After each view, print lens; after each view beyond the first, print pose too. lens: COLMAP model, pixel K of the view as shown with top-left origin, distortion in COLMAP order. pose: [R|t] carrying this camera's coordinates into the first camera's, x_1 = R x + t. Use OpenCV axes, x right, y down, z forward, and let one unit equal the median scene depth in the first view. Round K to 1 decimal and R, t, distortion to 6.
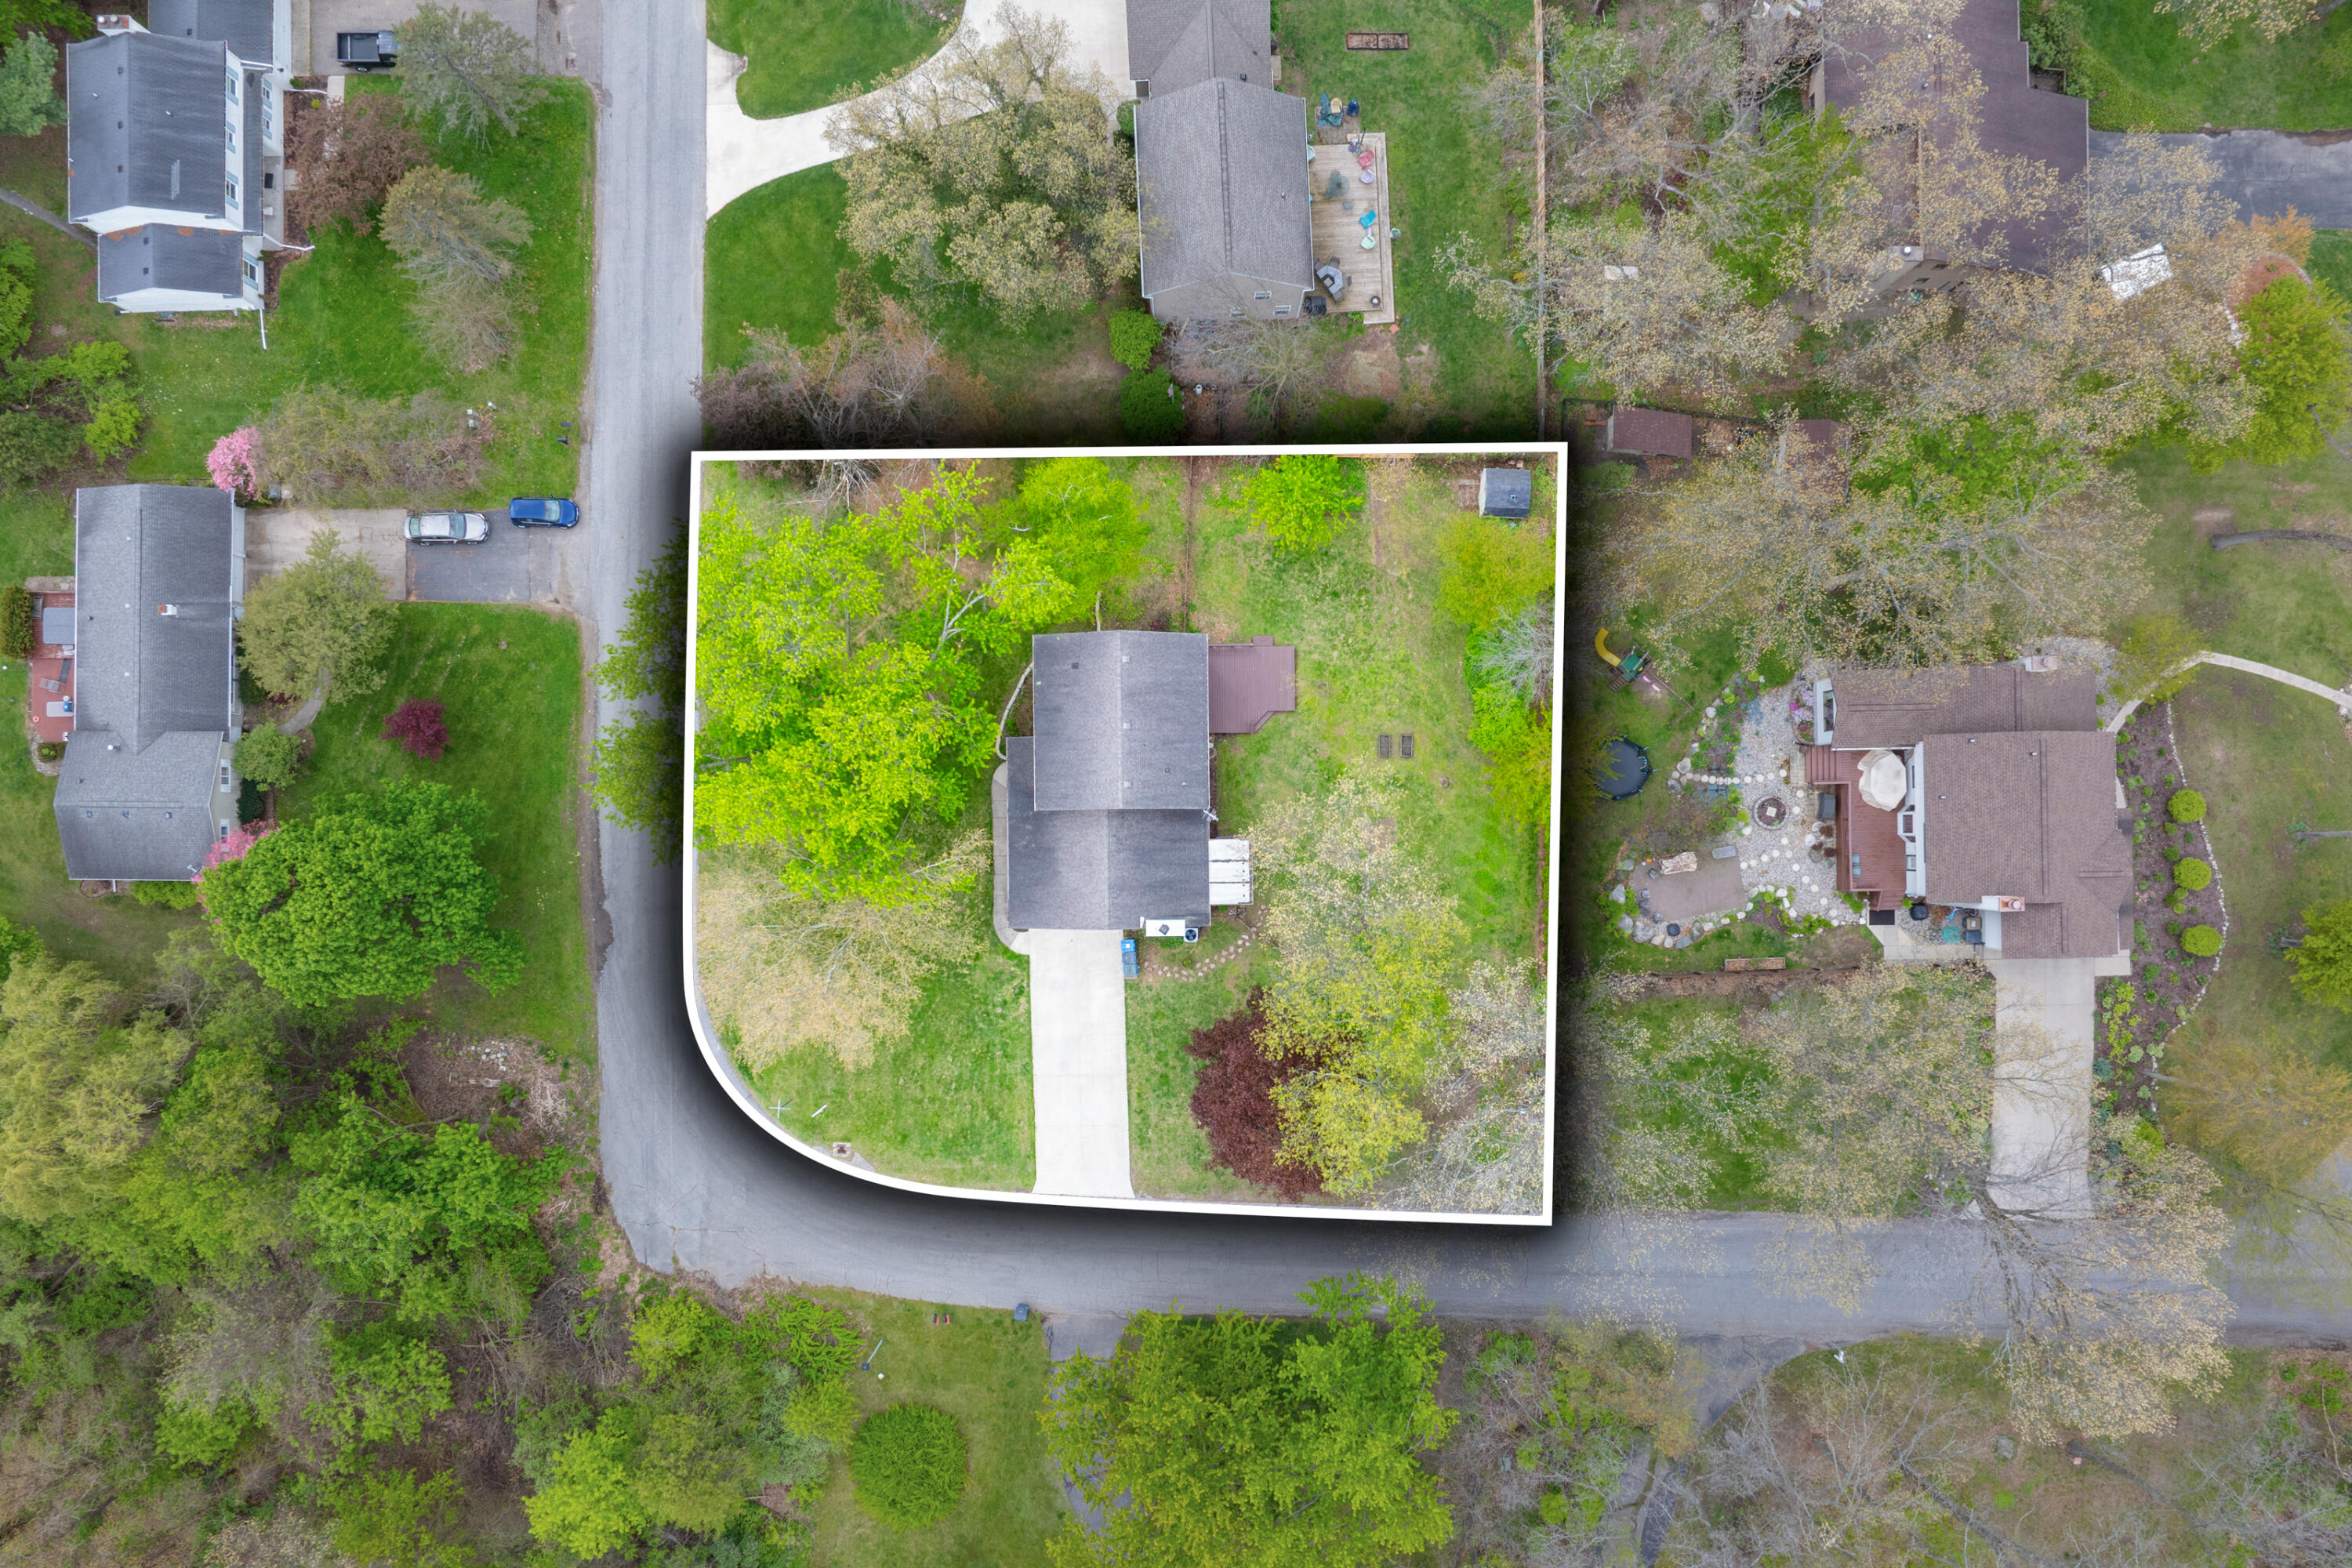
lens RADIAL K [[1663.6, 0, 1176.0], [0, 1663.6, 784.0], [0, 0, 1]] dist [-0.037970, 0.006085]
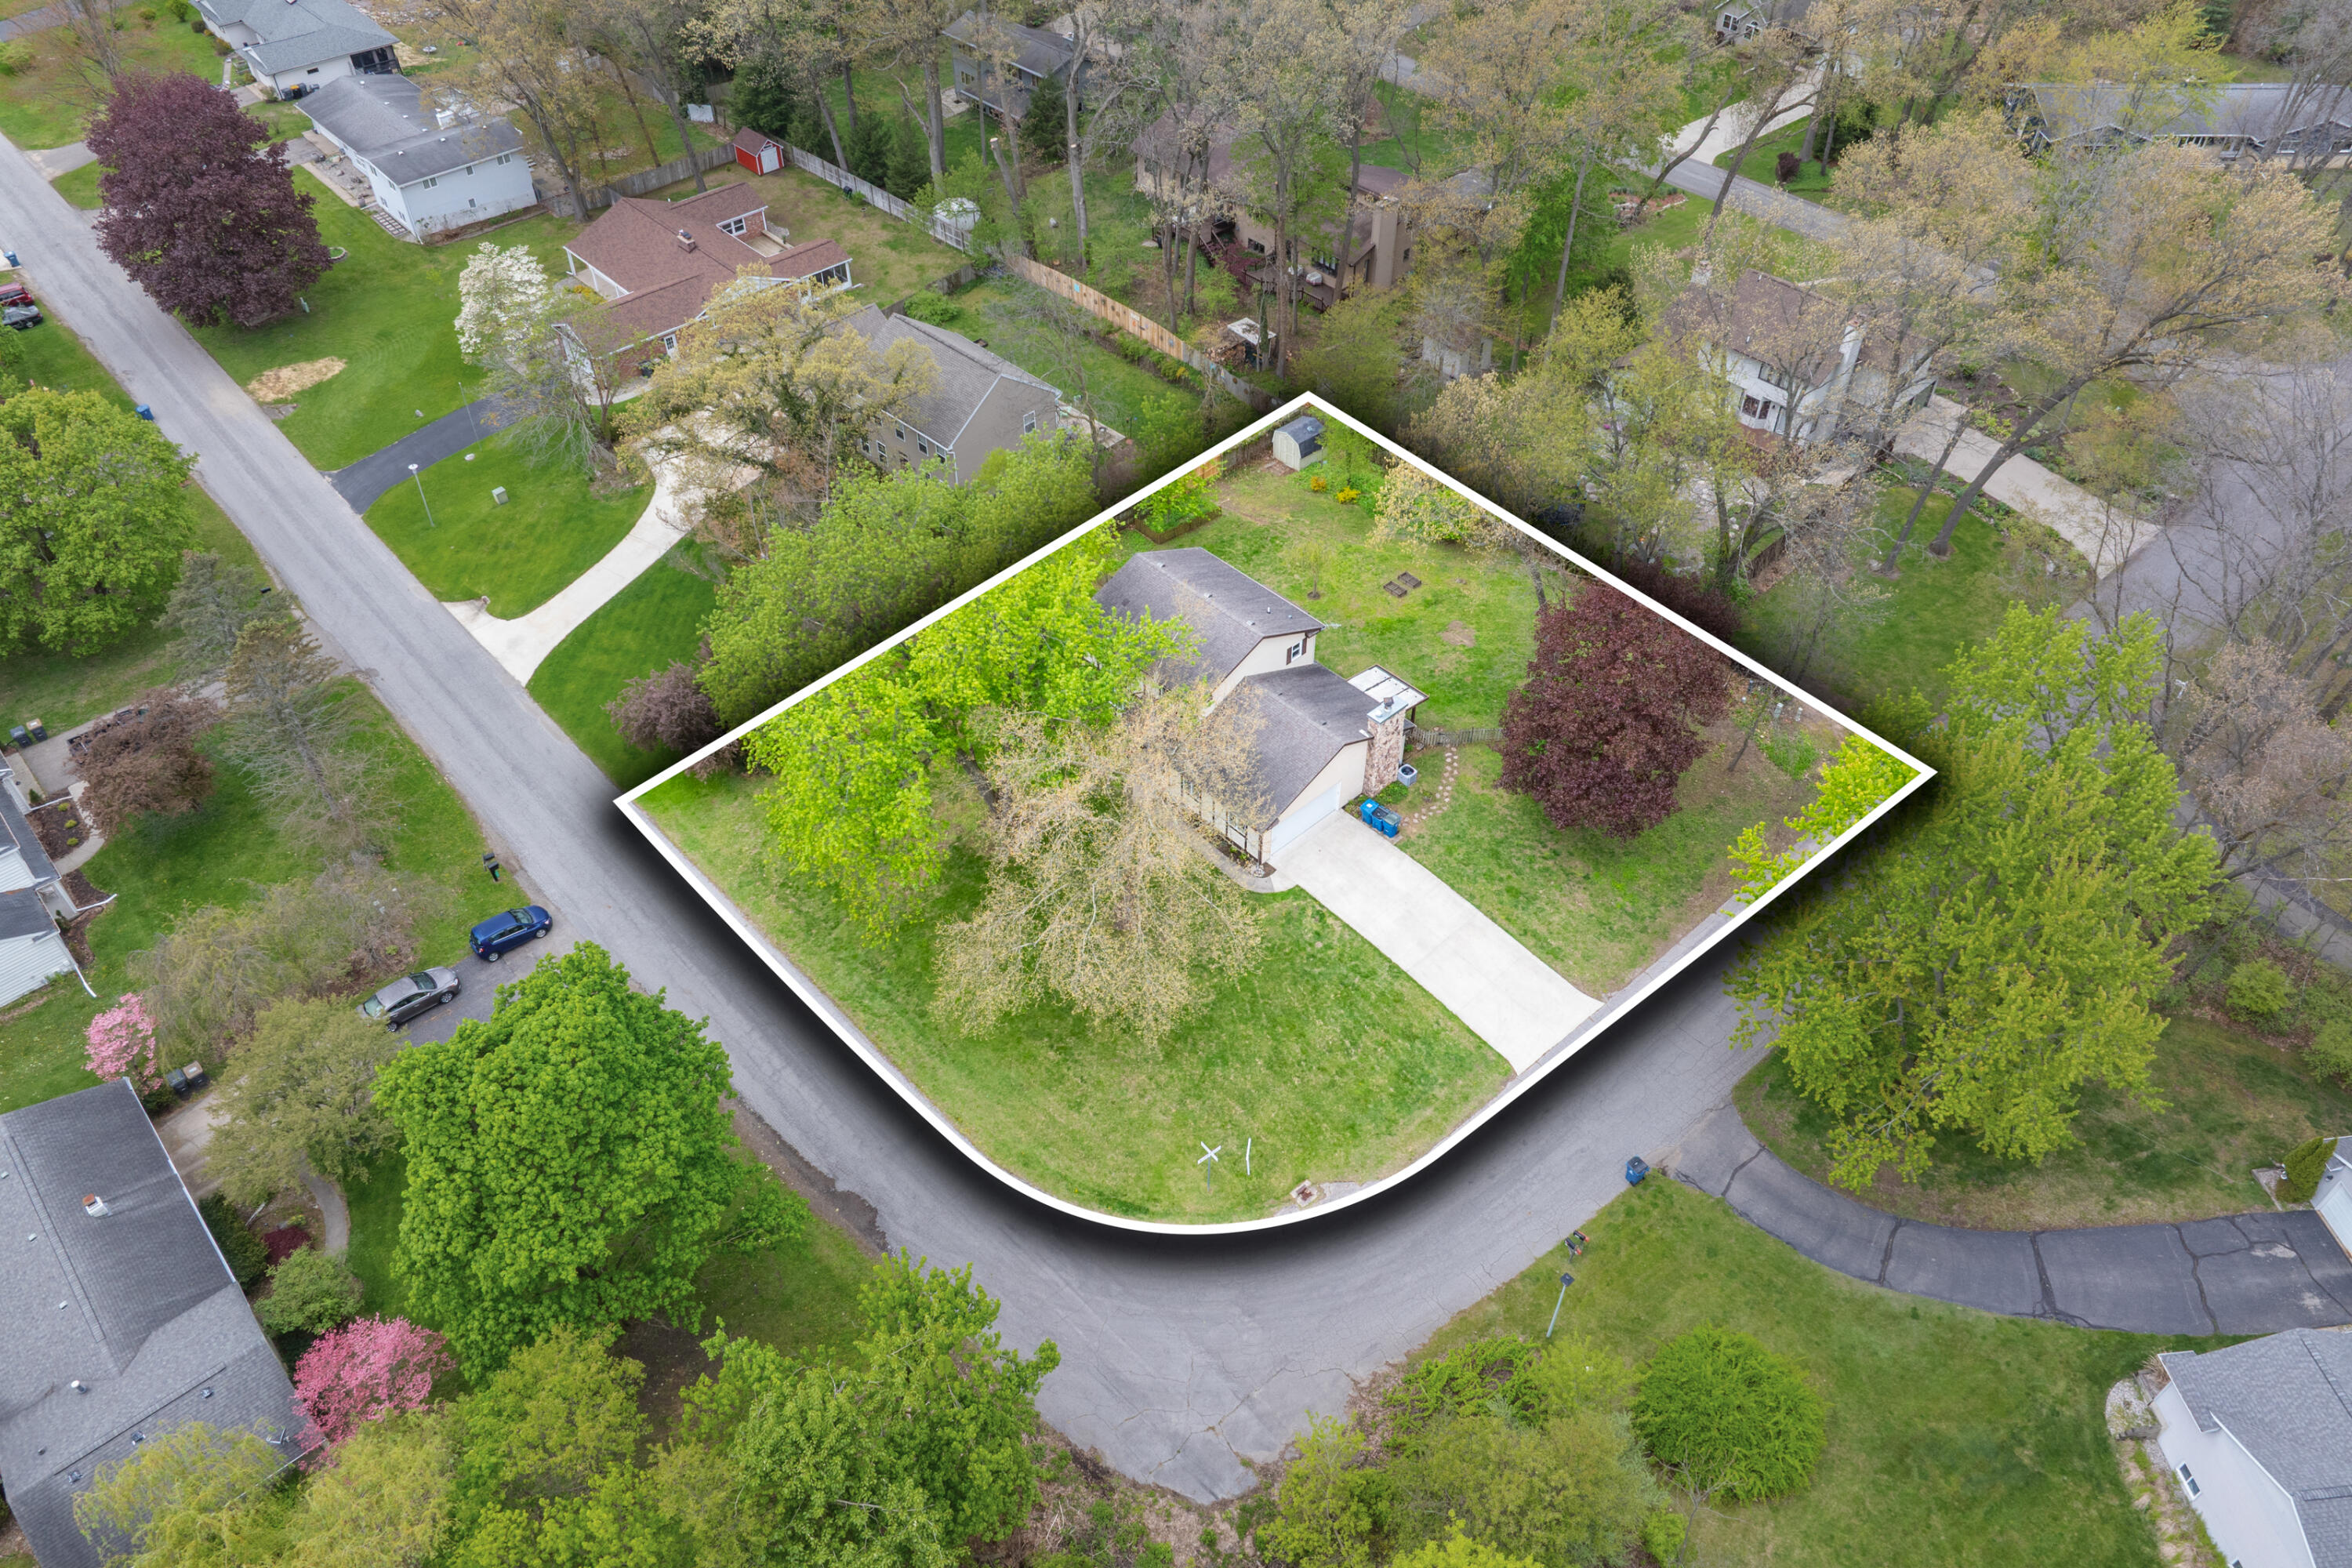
lens RADIAL K [[1663.6, 0, 1176.0], [0, 1663.6, 784.0], [0, 0, 1]] dist [-0.037970, 0.006085]
pose [[0.737075, -0.467585, 0.487939, -0.519732], [0.675766, 0.518272, -0.524151, 0.475220], [-0.007800, 0.716071, 0.697984, 0.367396]]
